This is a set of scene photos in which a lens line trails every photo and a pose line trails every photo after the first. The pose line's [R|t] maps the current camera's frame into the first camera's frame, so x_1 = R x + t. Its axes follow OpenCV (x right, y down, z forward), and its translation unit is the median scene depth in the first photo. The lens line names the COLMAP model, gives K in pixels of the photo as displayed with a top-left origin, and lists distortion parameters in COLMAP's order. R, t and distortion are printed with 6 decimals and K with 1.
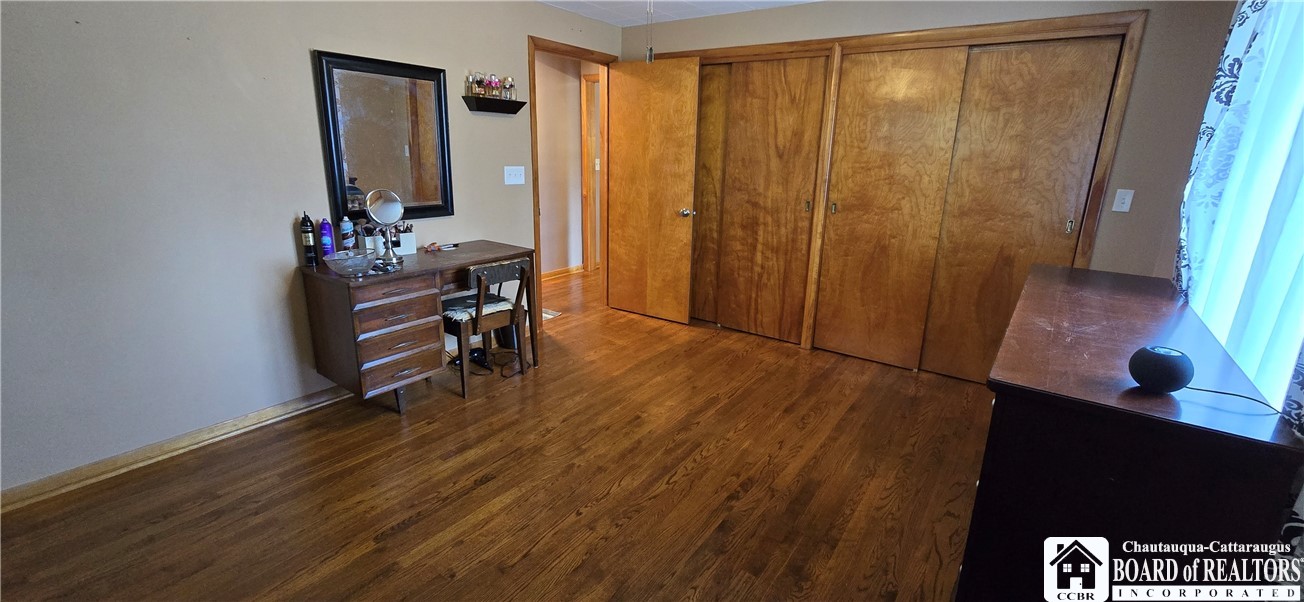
lens RADIAL K [[537.4, 0, 653.0], [0, 537.4, 295.8], [0, 0, 1]] dist [-0.005187, 0.000055]
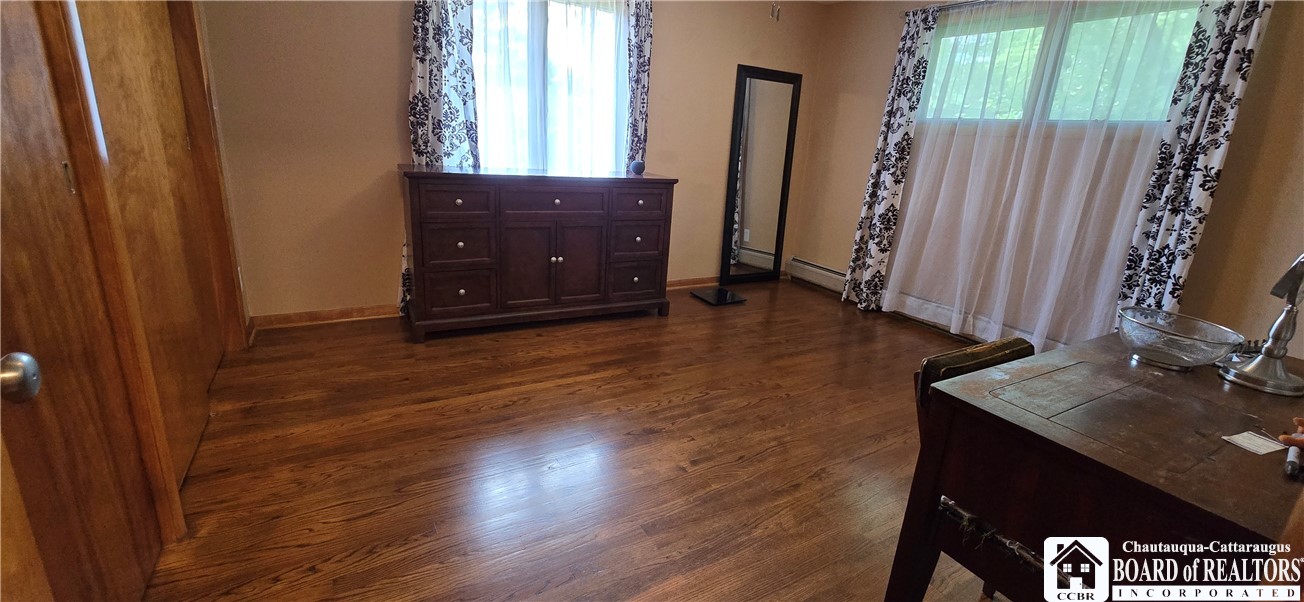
lens RADIAL K [[537.4, 0, 654.3], [0, 537.4, 293.3], [0, 0, 1]] dist [-0.005187, 0.000055]
pose [[-0.907407, -0.200726, 0.369218, -0.217187], [0.019736, 0.857238, 0.514543, -0.372535], [-0.419790, 0.474186, -0.773902, 1.592372]]
